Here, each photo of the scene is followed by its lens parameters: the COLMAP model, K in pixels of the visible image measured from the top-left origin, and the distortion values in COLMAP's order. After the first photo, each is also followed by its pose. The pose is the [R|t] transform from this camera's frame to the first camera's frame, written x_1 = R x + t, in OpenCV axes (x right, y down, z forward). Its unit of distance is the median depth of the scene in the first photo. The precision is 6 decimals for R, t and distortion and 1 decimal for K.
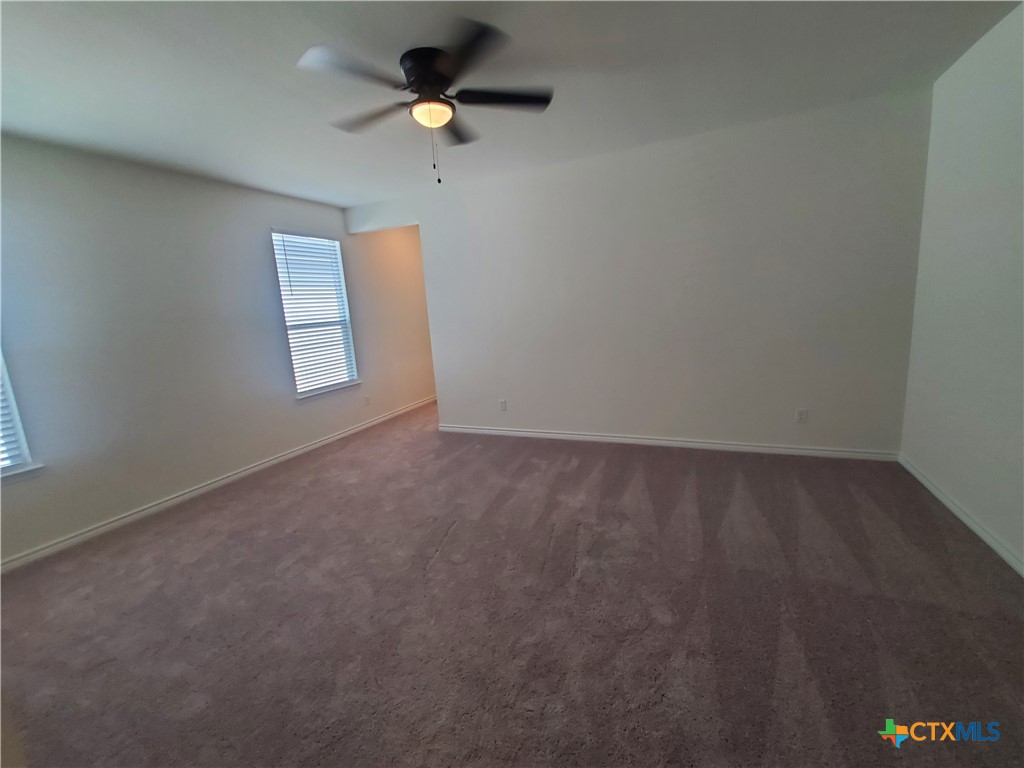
lens RADIAL K [[403.1, 0, 512.4], [0, 403.1, 379.9], [0, 0, 1]] dist [0.001566, -0.000343]
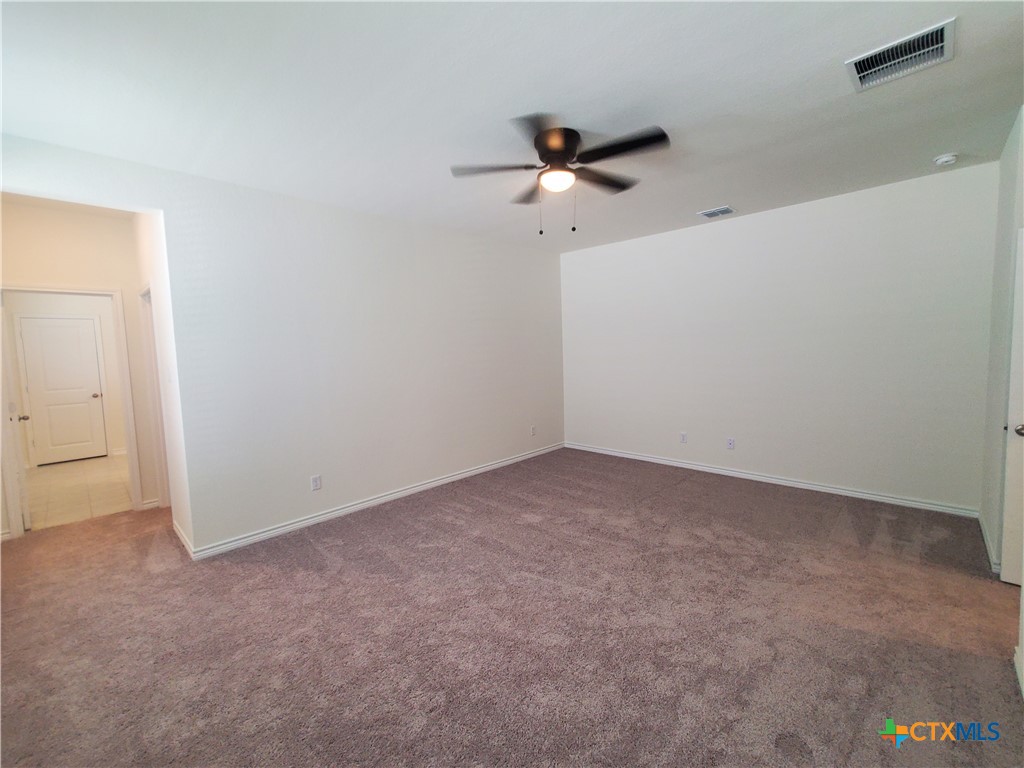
lens RADIAL K [[403.1, 0, 512.4], [0, 403.1, 379.9], [0, 0, 1]] dist [0.001566, -0.000343]
pose [[0.397810, -0.012088, 0.917388, -0.730911], [0.178401, 0.981847, -0.064423, -0.014855], [-0.899956, 0.189291, 0.392745, 0.436681]]
